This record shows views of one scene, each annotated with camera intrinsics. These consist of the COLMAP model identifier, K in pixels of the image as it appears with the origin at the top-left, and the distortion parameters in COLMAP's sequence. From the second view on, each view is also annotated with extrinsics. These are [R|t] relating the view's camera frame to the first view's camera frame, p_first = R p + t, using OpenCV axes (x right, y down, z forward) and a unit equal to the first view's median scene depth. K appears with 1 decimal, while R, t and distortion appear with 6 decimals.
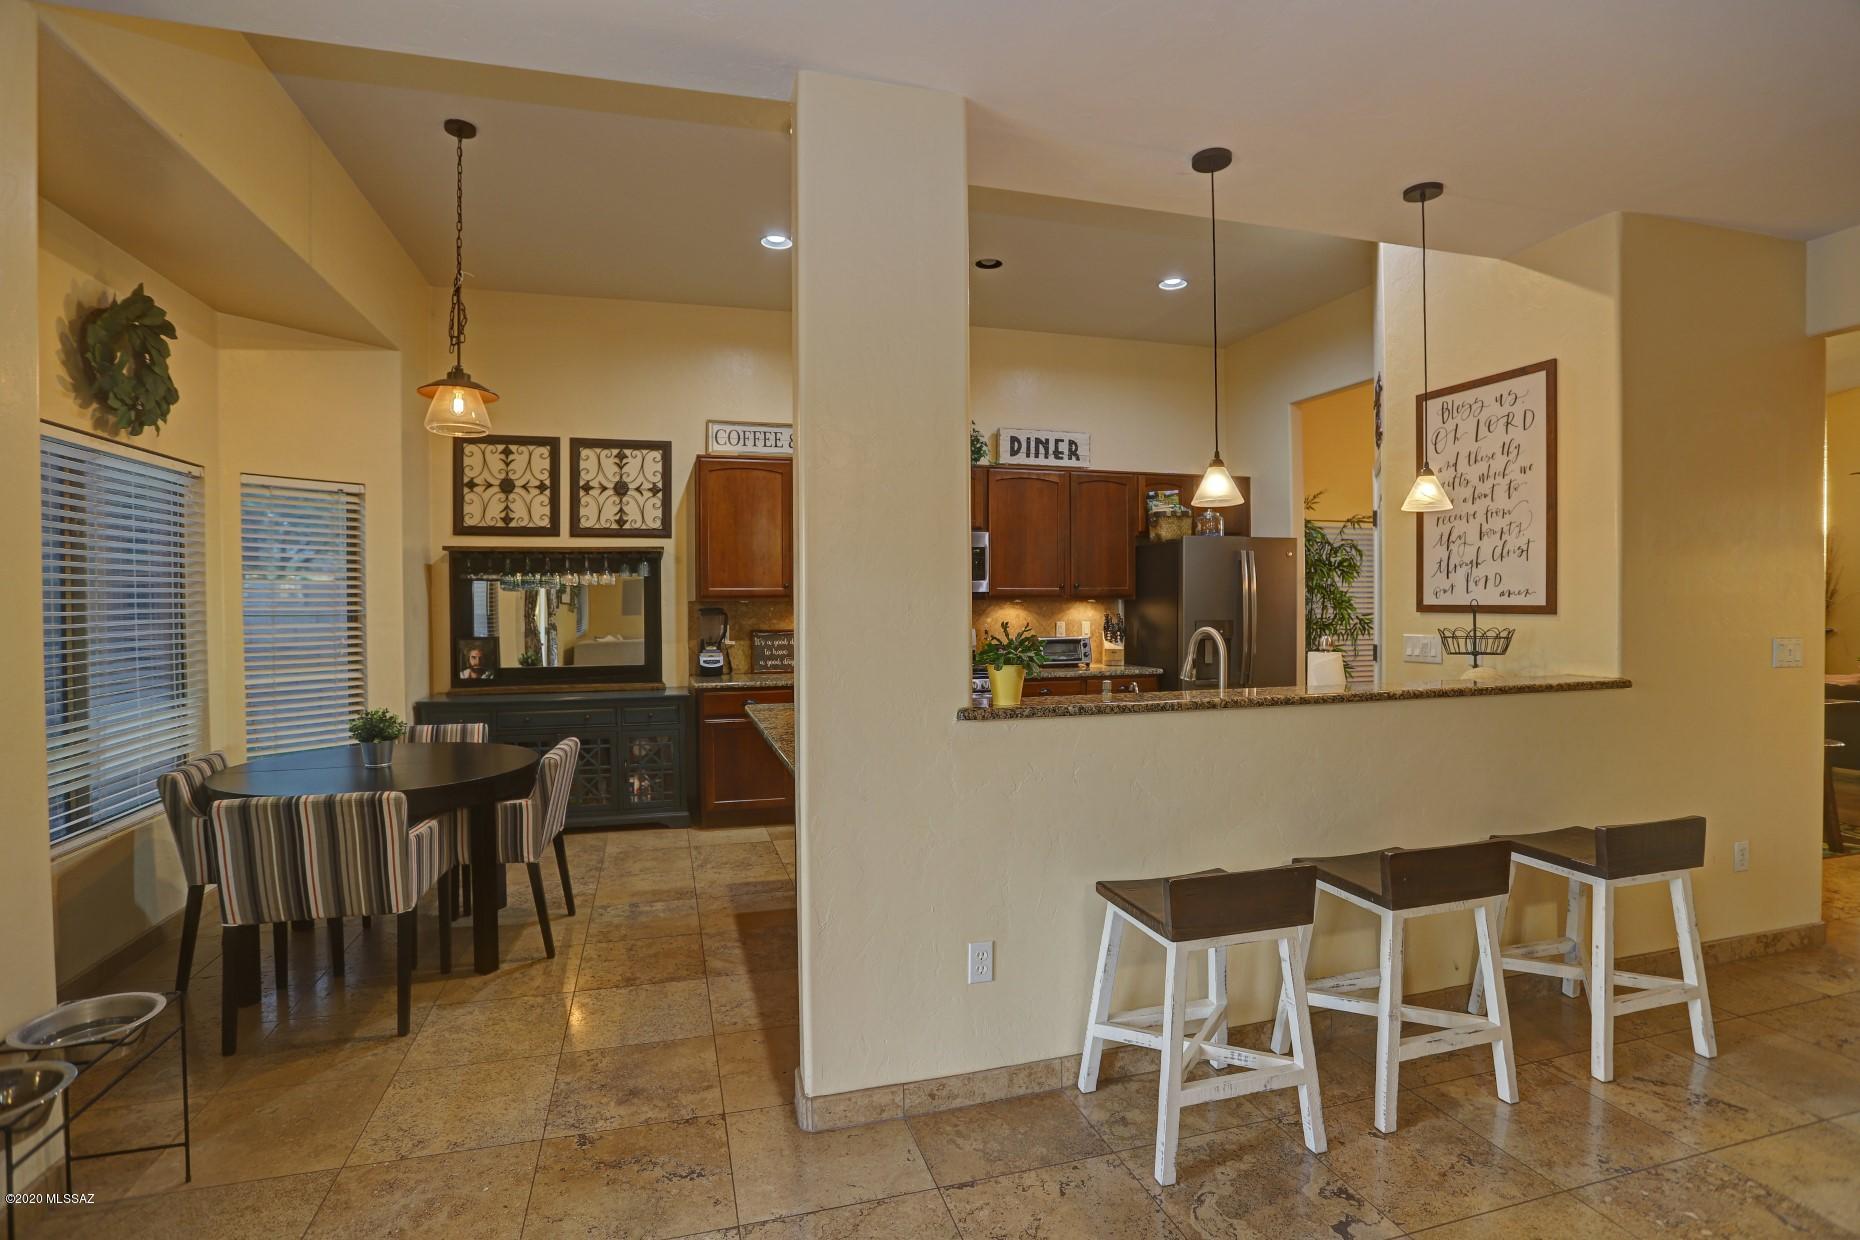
lens RADIAL K [[905.4, 0, 923.8], [0, 905.4, 613.5], [0, 0, 1]] dist [-0.068309, 0.024543]
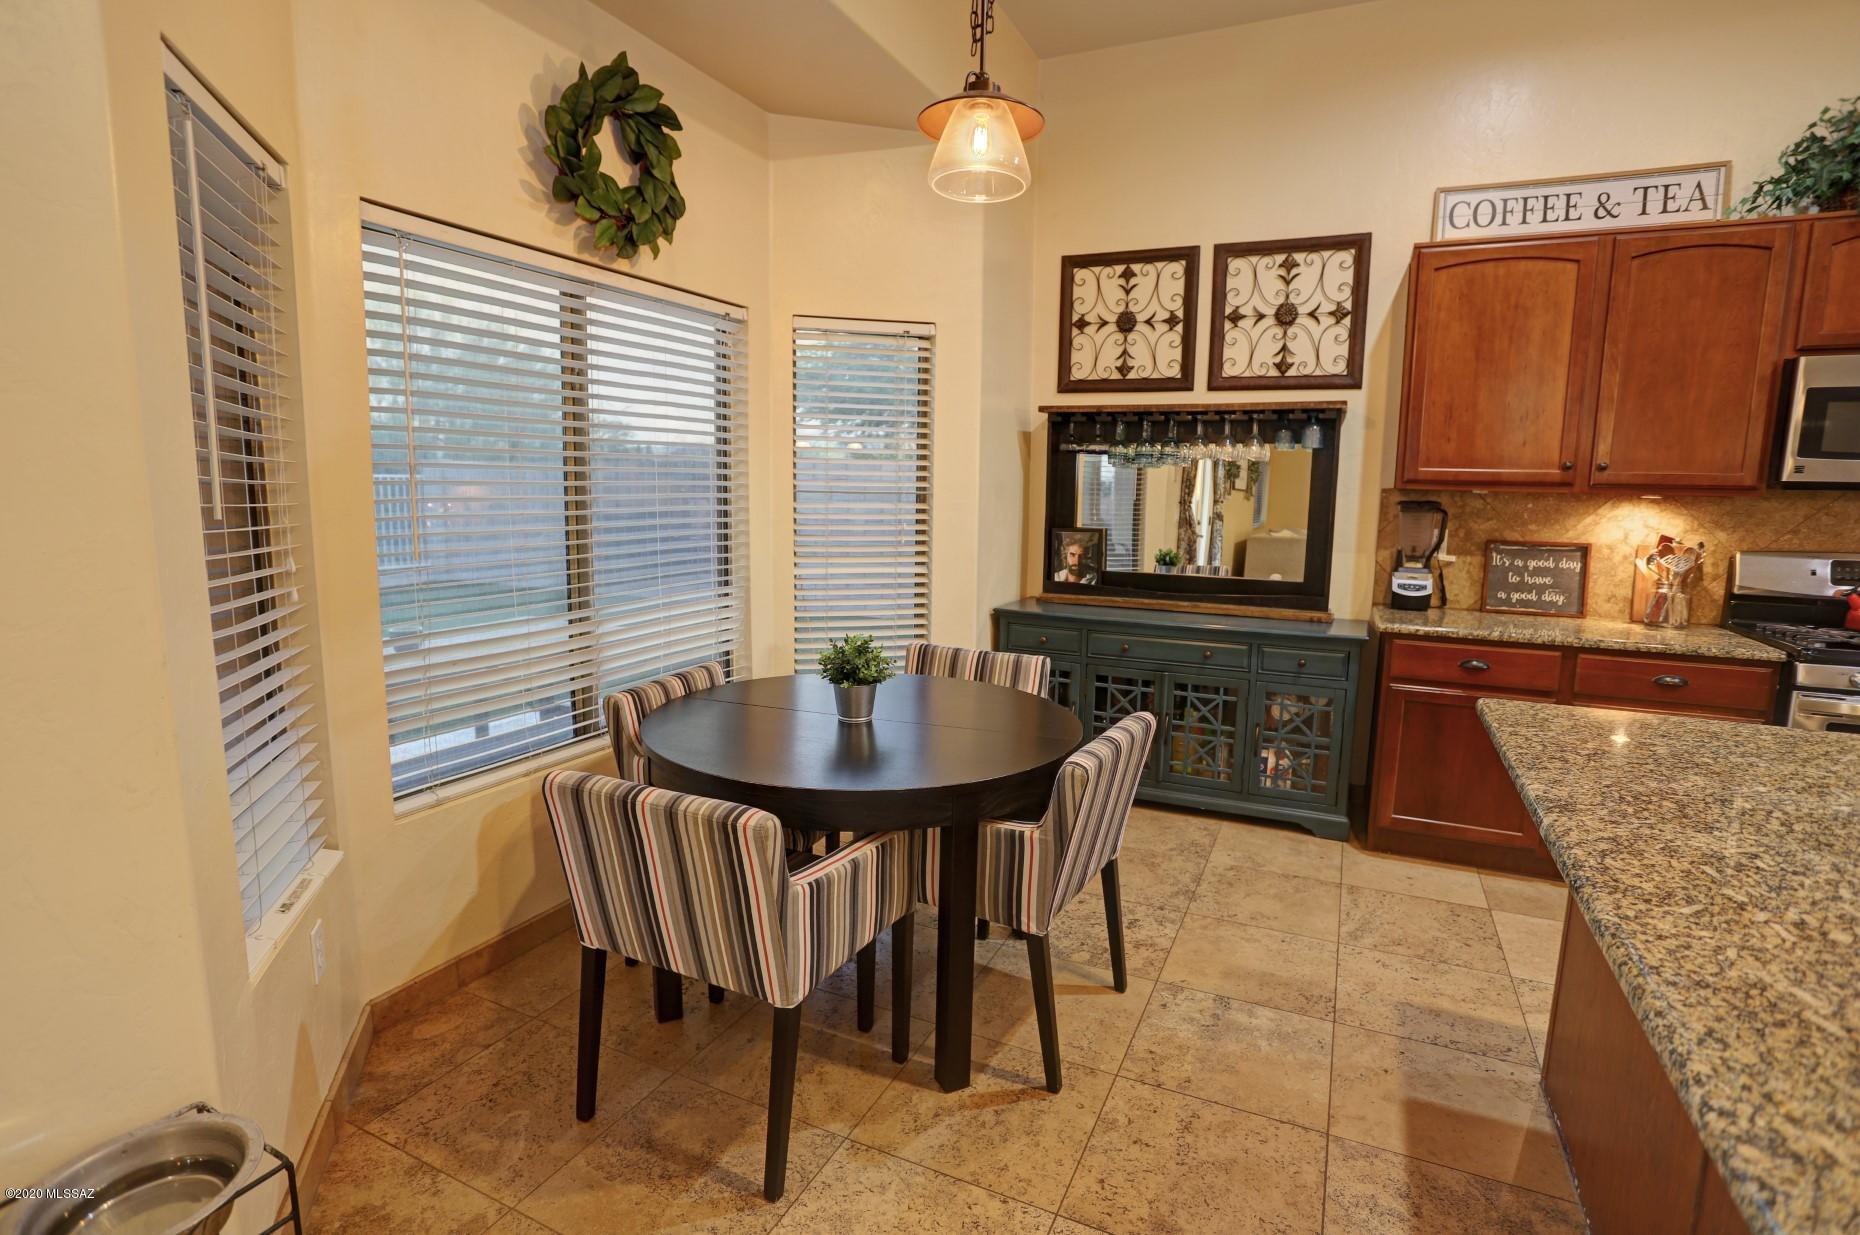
lens RADIAL K [[905.4, 0, 922.1], [0, 905.4, 611.1], [0, 0, 1]] dist [-0.068309, 0.024543]
pose [[0.741849, 0.110178, -0.661453, -0.086892], [-0.029773, 0.990849, 0.131654, -0.001004], [0.669905, -0.077974, 0.738341, 0.353133]]
